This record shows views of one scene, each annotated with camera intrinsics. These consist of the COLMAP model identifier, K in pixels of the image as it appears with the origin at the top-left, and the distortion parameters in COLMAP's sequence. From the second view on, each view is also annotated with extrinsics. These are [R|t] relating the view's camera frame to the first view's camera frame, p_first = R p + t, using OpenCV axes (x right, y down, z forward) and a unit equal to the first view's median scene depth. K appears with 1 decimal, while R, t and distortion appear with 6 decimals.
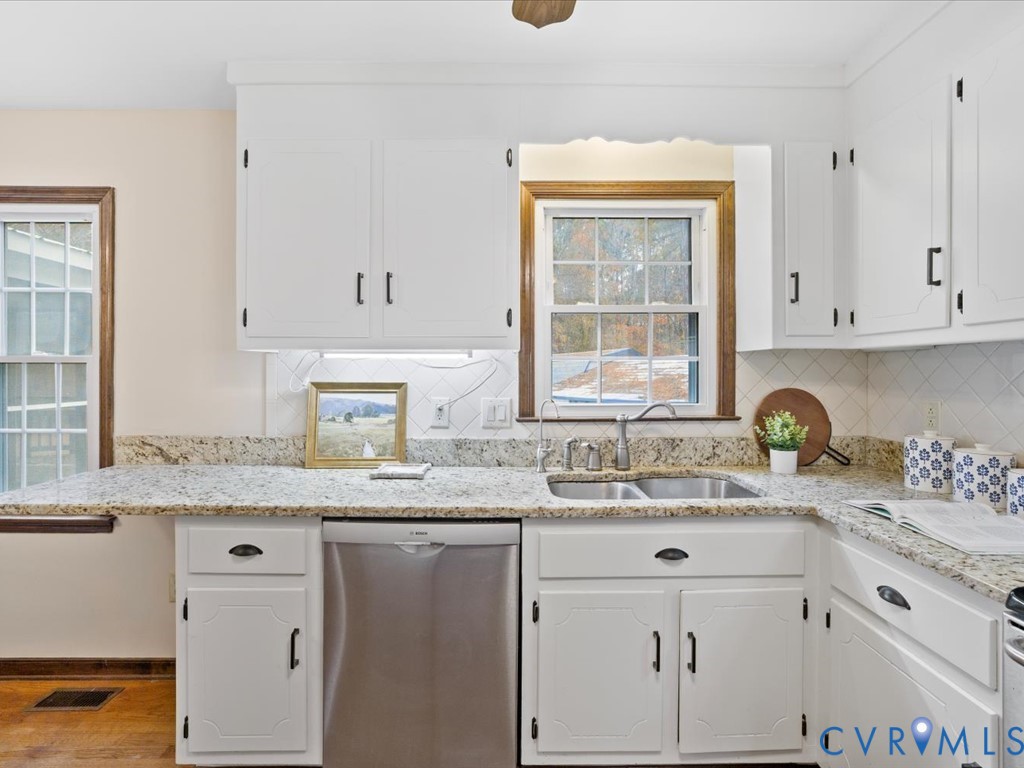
lens RADIAL K [[494.6, 0, 509.7], [0, 494.6, 373.1], [0, 0, 1]] dist [-0.037078, 0.009709]
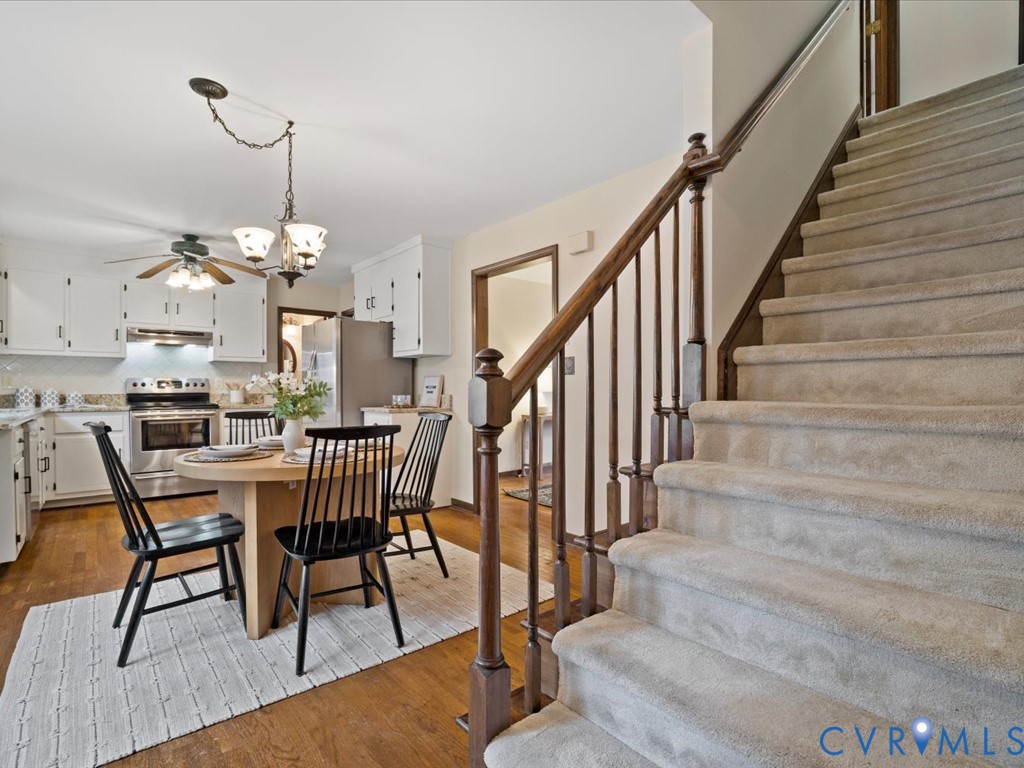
lens RADIAL K [[507.2, 0, 500.7], [0, 507.2, 395.9], [0, 0, 1]] dist [-0.009836, 0.002168]
pose [[-0.624436, -0.010594, 0.781005, -2.561463], [0.004337, 0.999846, 0.017030, 0.117040], [-0.781064, 0.014021, -0.624293, 0.575421]]
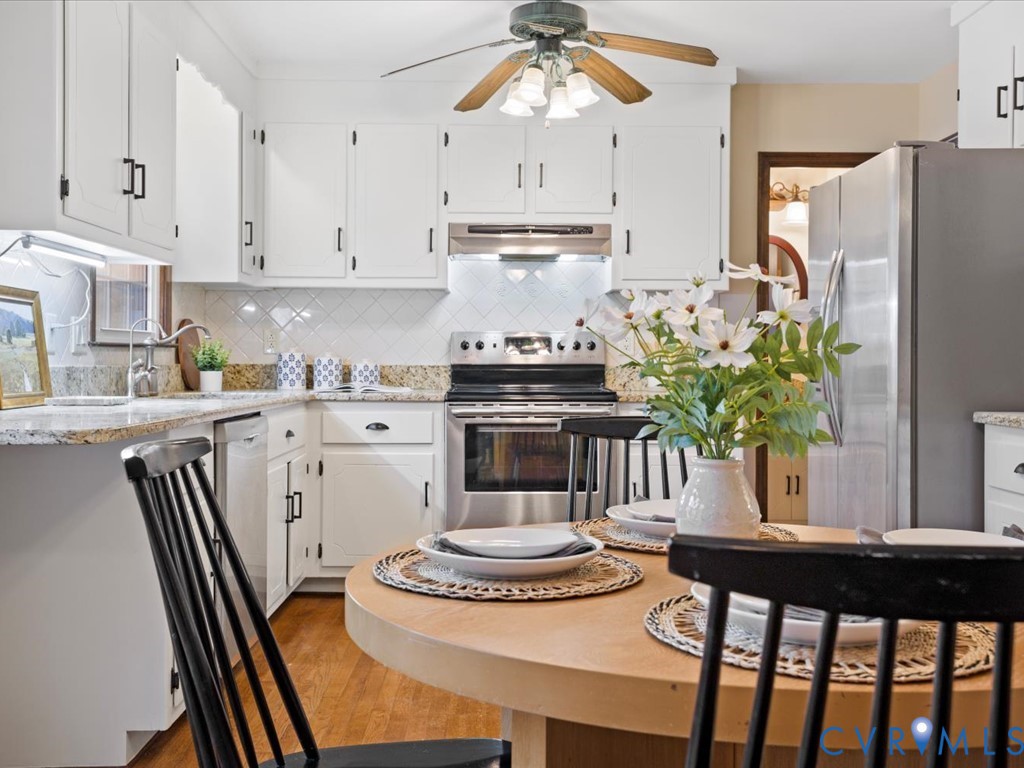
lens RADIAL K [[1094.8, 0, 519.0], [0, 1094.8, 367.1], [0, 0, 1]] dist [0.036679, 0.000000]
pose [[-0.012801, -0.006781, 0.999895, -1.985557], [0.000292, 0.999977, 0.006785, 0.129371], [-0.999918, 0.000378, -0.012798, 0.318857]]
